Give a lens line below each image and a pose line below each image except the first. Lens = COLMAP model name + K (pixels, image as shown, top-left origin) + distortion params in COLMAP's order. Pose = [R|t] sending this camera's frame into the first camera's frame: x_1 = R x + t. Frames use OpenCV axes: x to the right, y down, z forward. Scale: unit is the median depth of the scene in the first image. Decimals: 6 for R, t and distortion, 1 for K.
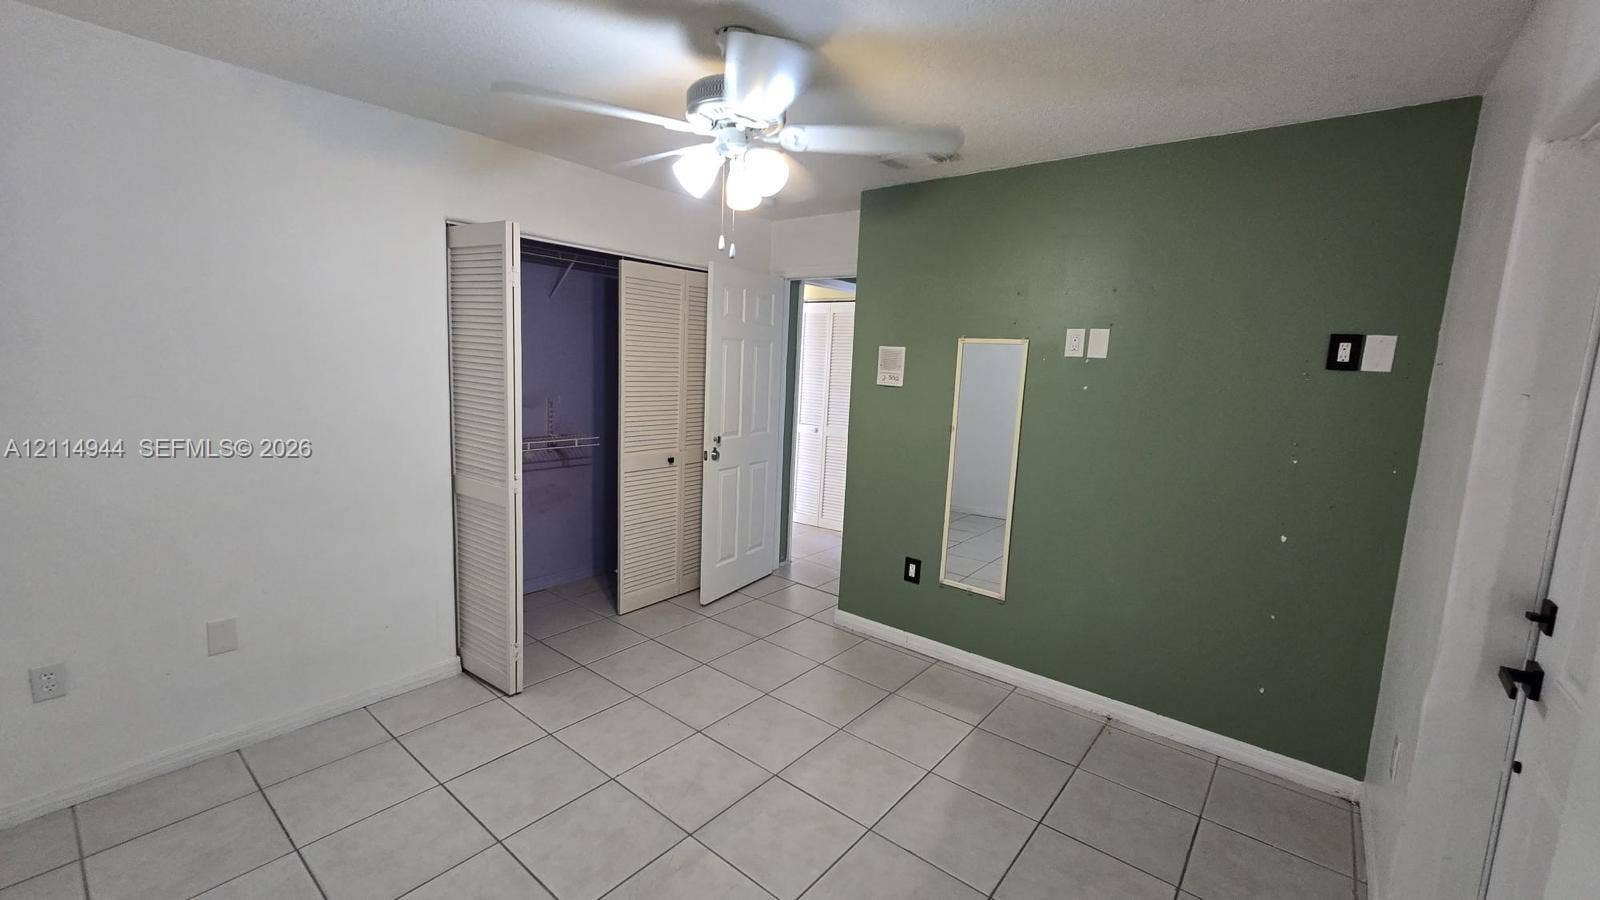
lens RADIAL K [[650.9, 0, 800.0], [0, 650.9, 450.0], [0, 0, 1]] dist [0.000048, -0.000219]
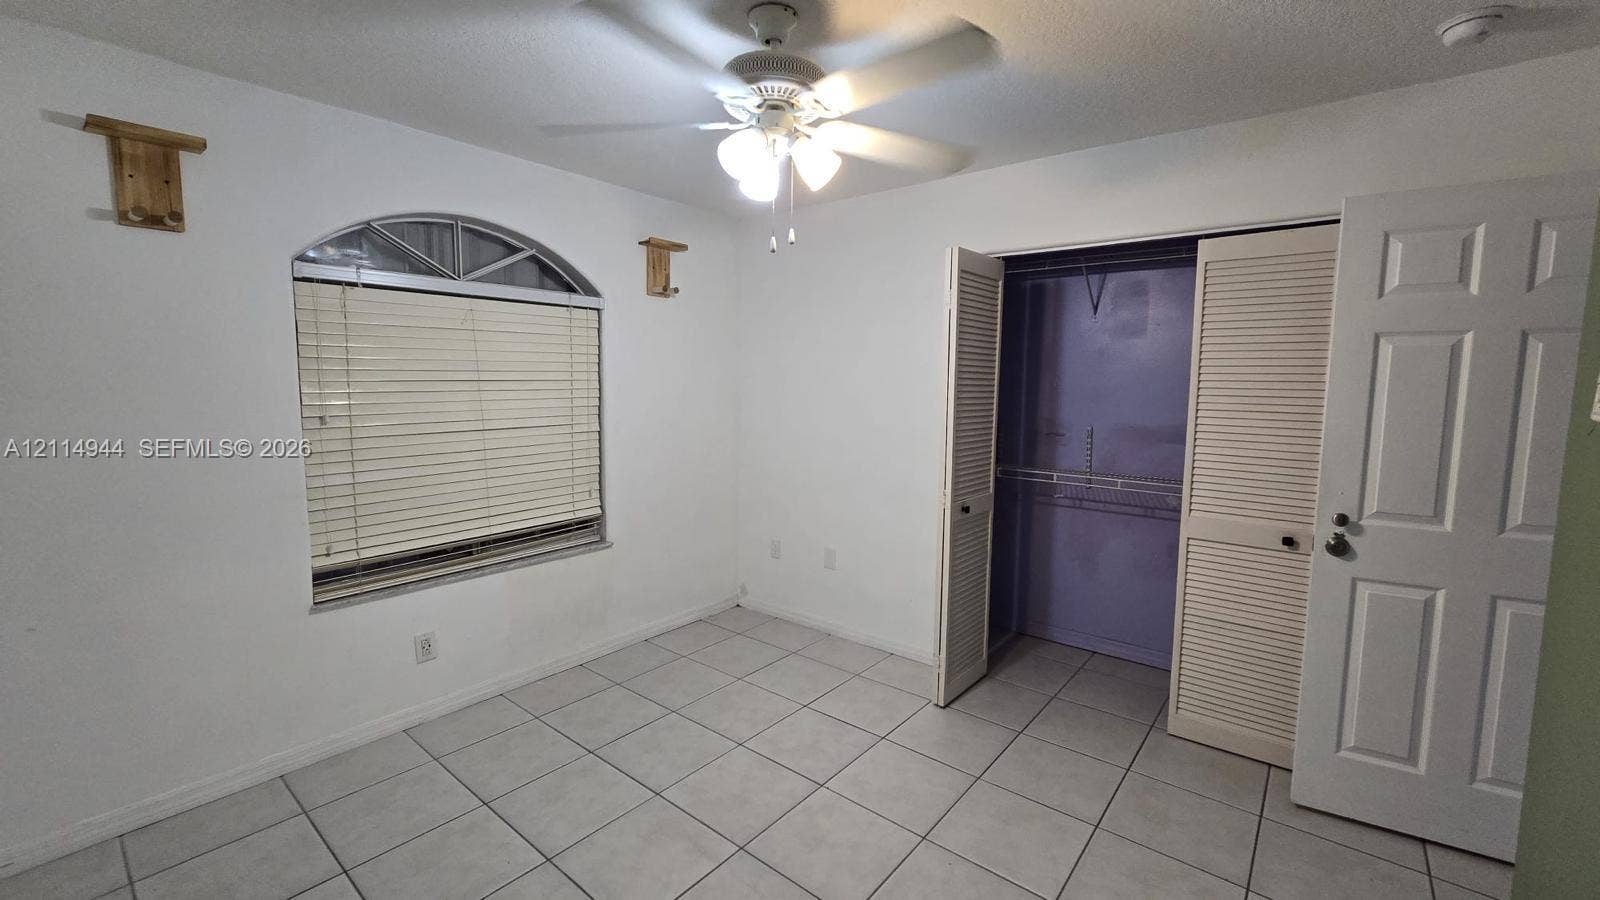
lens RADIAL K [[659.8, 0, 803.2], [0, 659.8, 441.3], [0, 0, 1]] dist [-0.002861, -0.000142]
pose [[-0.005716, 0.058639, -0.998263, 0.496423], [-0.142369, 0.988062, 0.058855, -0.057325], [0.989797, 0.142458, 0.002701, 0.626496]]
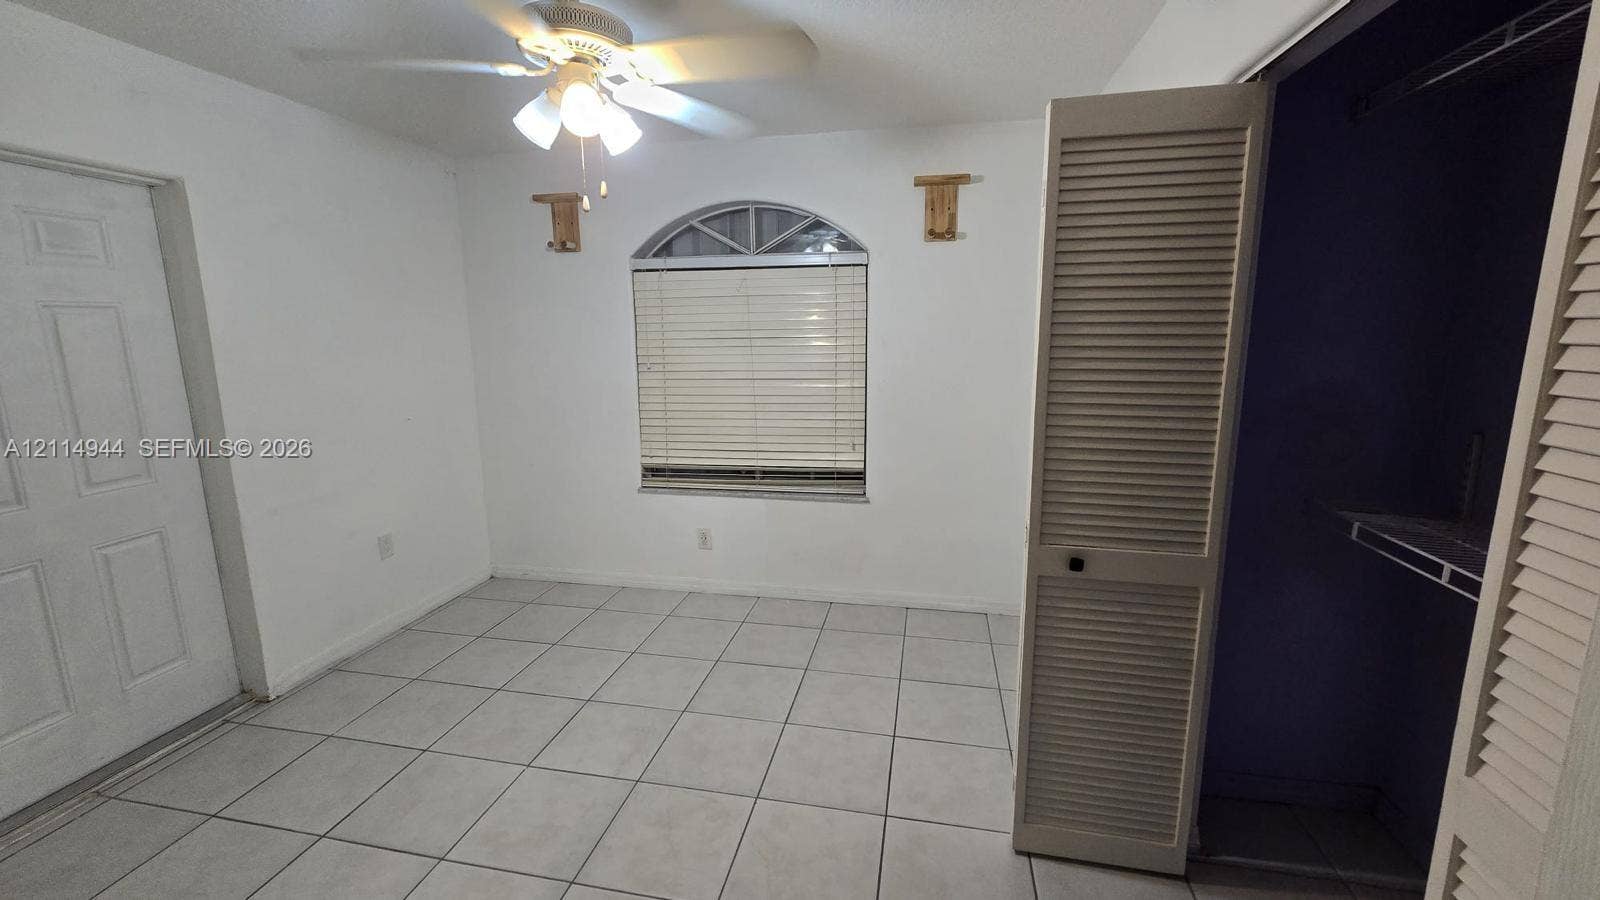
lens RADIAL K [[659.8, 0, 803.2], [0, 659.8, 441.3], [0, 0, 1]] dist [-0.002861, -0.000142]
pose [[-0.888509, 0.050459, -0.456076, 0.032646], [-0.083697, 0.959439, 0.269205, -0.157405], [0.451161, 0.277363, -0.848247, 1.176071]]
